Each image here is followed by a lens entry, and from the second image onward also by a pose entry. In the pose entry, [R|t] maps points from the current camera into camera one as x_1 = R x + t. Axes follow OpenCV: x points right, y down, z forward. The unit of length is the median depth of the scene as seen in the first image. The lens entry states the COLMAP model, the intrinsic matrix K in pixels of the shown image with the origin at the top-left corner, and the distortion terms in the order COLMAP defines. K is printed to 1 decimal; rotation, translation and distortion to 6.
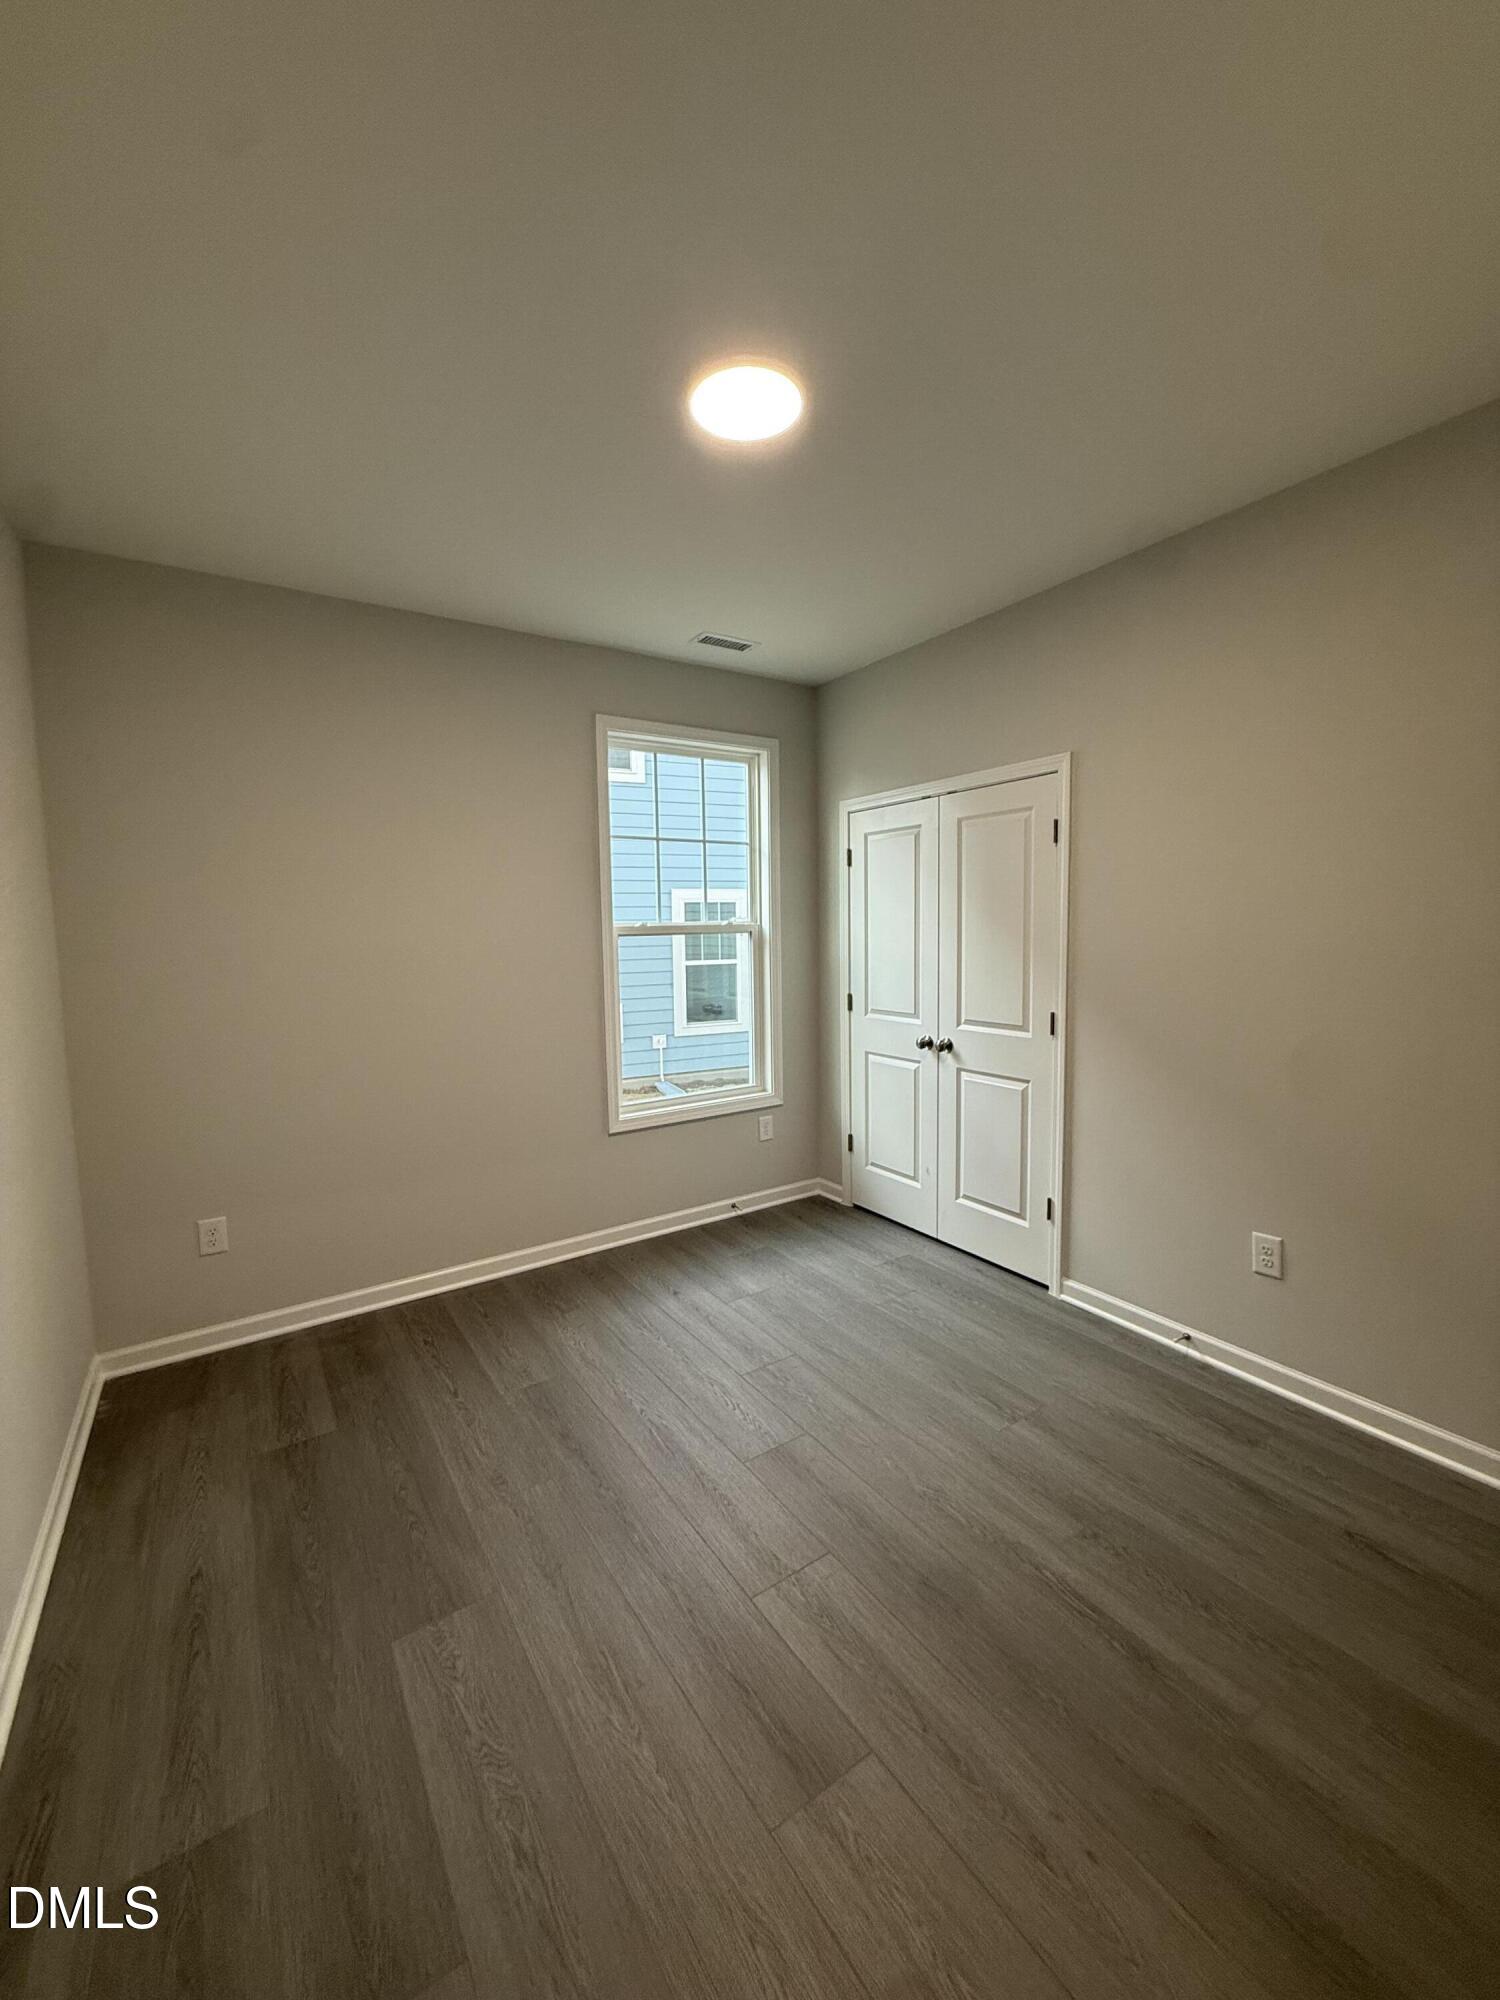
lens RADIAL K [[790.2, 0, 750.0], [0, 790.2, 1000.0], [0, 0, 1]] dist [-0.000645, -0.000041]
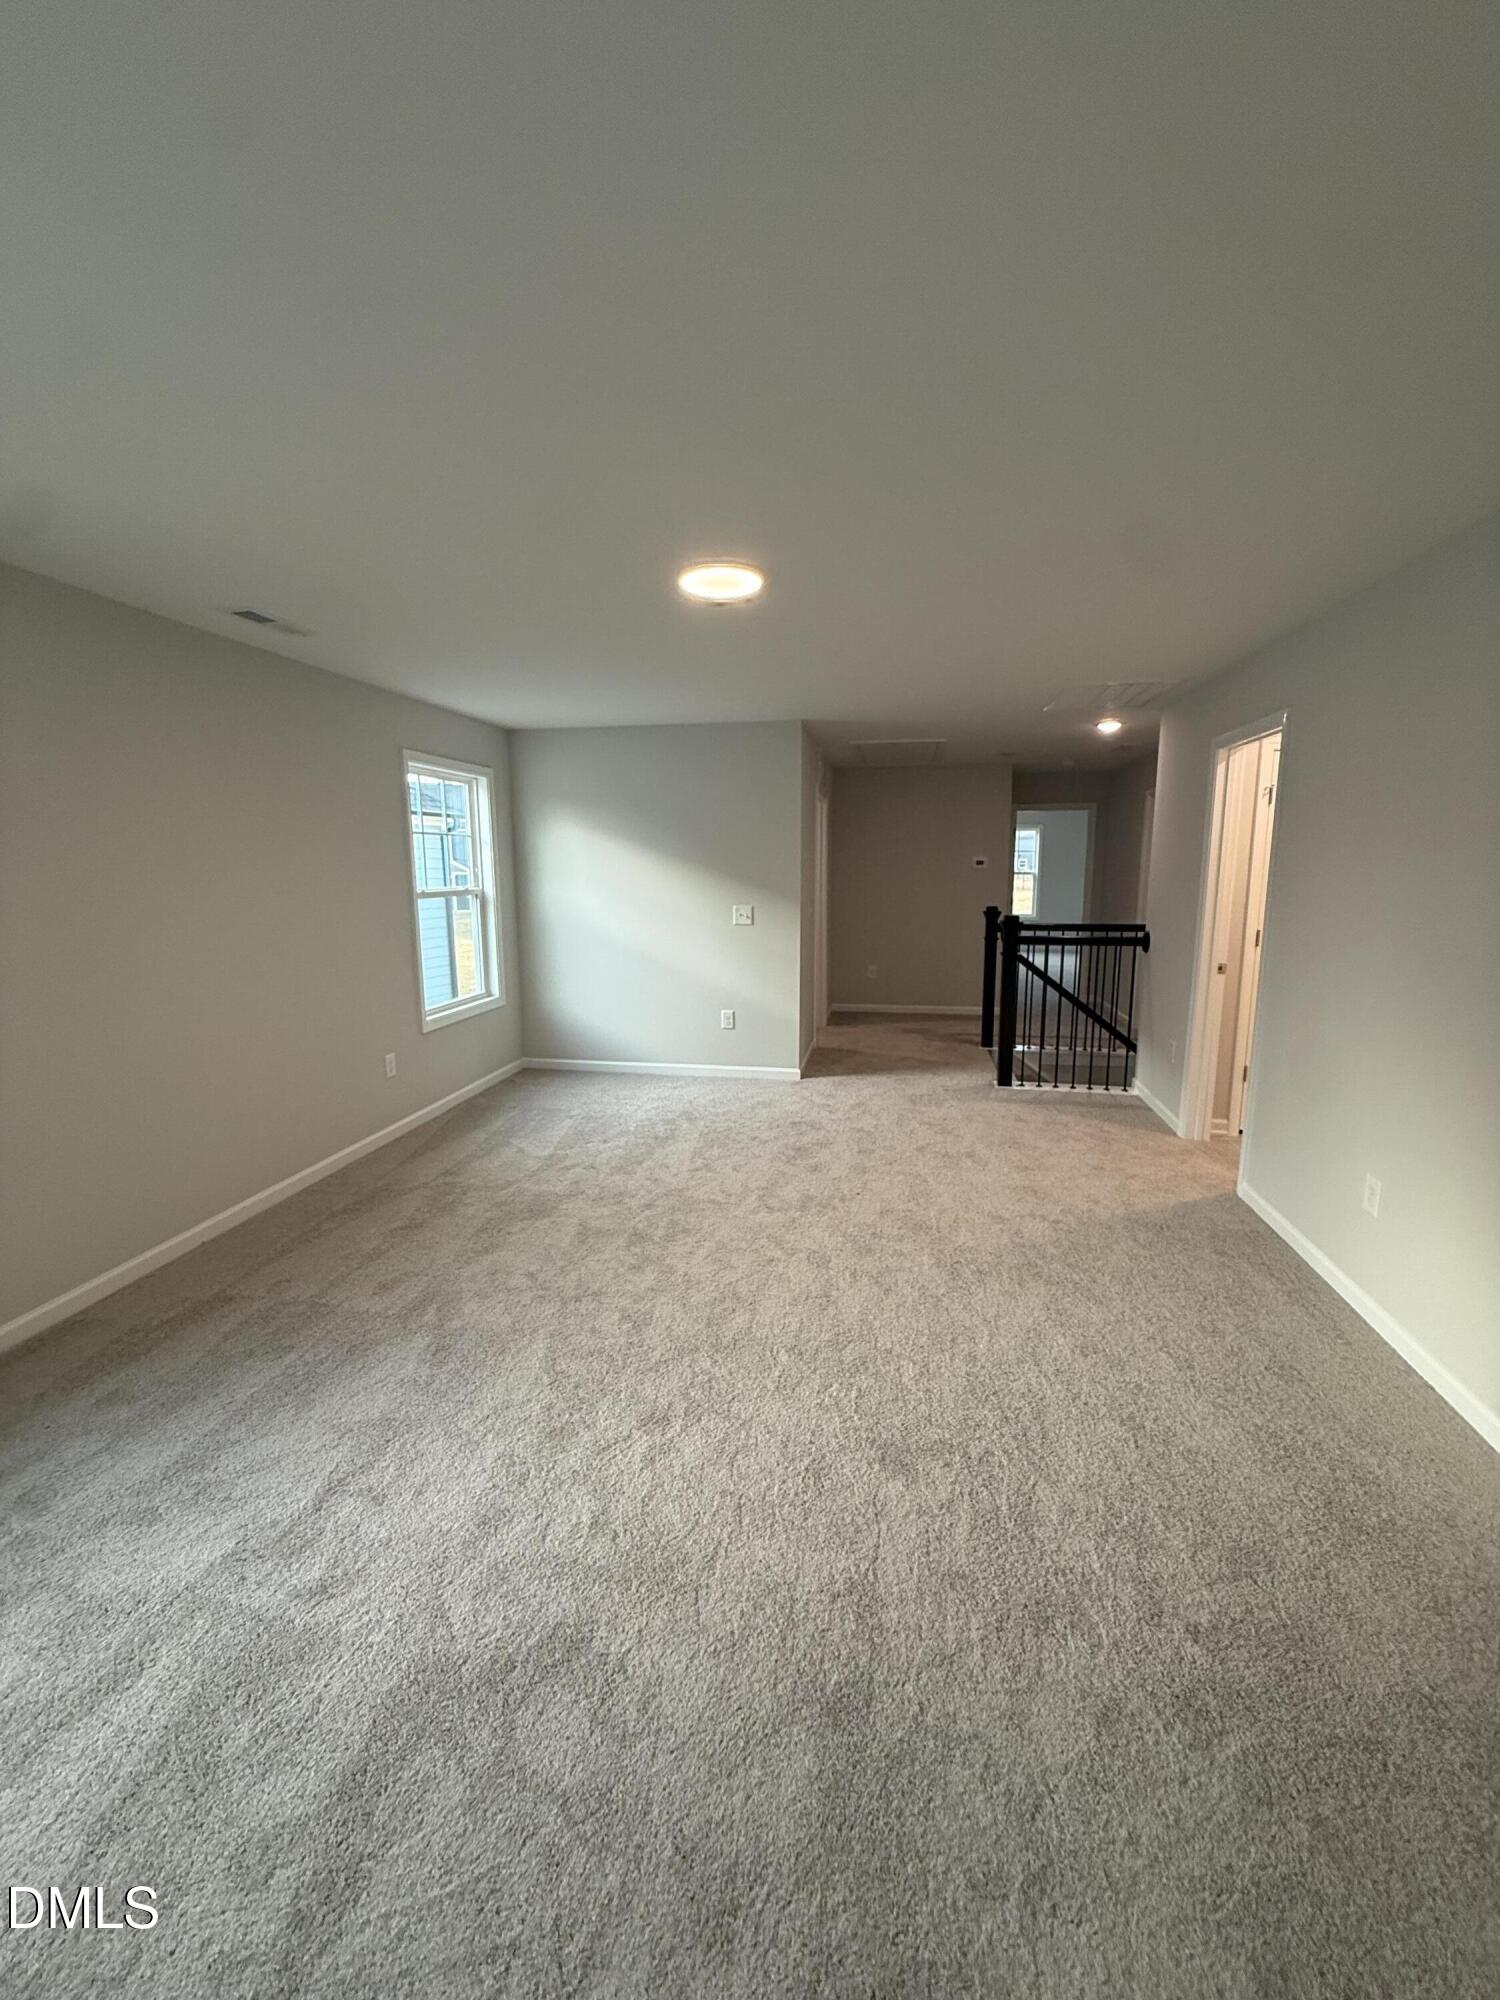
lens RADIAL K [[790.2, 0, 750.0], [0, 790.2, 1000.0], [0, 0, 1]] dist [-0.000645, -0.000041]
pose [[0.708149, -0.088198, 0.700533, -0.728101], [0.050963, 0.995964, 0.073876, 0.031374], [-0.704221, -0.016613, 0.709786, -0.468549]]
